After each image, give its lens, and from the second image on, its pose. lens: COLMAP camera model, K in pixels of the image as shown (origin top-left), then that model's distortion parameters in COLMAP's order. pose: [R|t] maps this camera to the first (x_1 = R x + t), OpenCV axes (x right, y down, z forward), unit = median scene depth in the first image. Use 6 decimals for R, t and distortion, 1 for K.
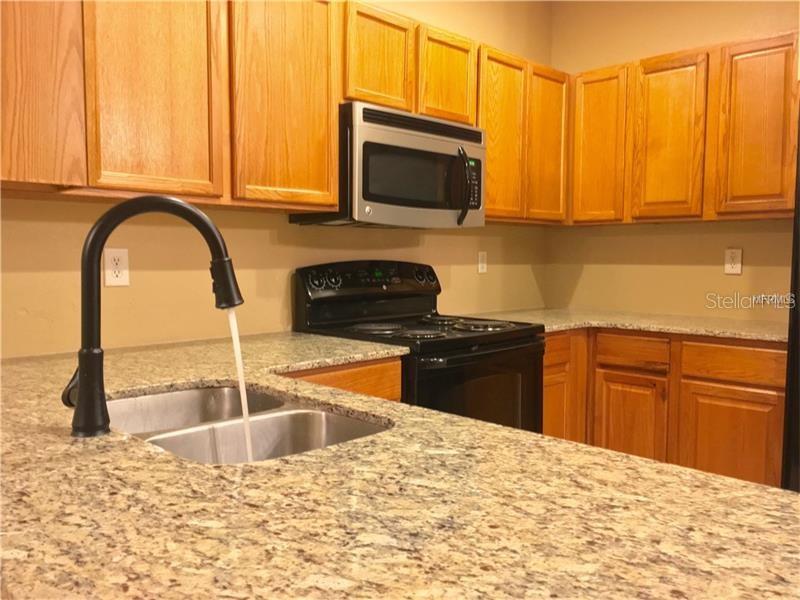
lens RADIAL K [[670.6, 0, 411.3], [0, 670.6, 297.8], [0, 0, 1]] dist [0.042225, -0.041245]
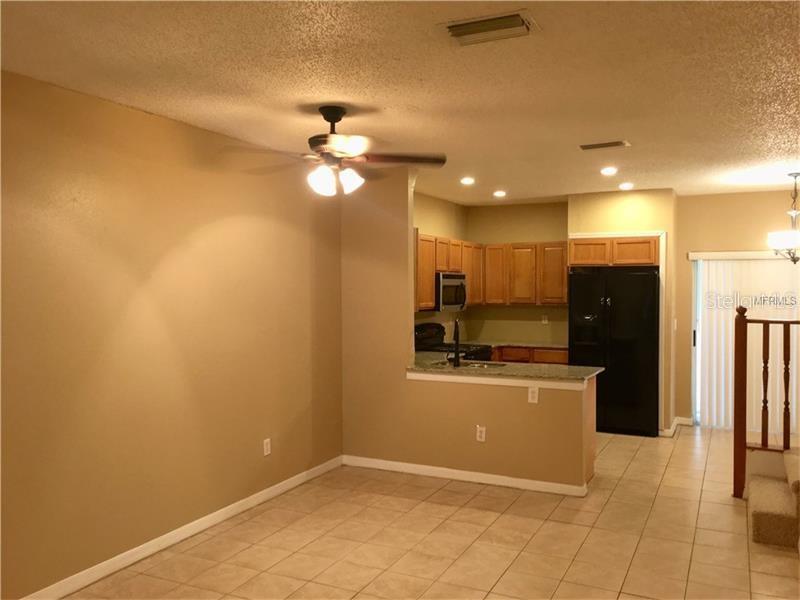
lens RADIAL K [[670.6, 0, 401.0], [0, 670.6, 300.7], [0, 0, 1]] dist [0.042225, -0.041245]
pose [[0.951940, -0.010282, 0.306113, -1.148717], [0.026055, 0.998532, -0.047483, -0.024903], [-0.305176, 0.053177, 0.950810, -1.764779]]
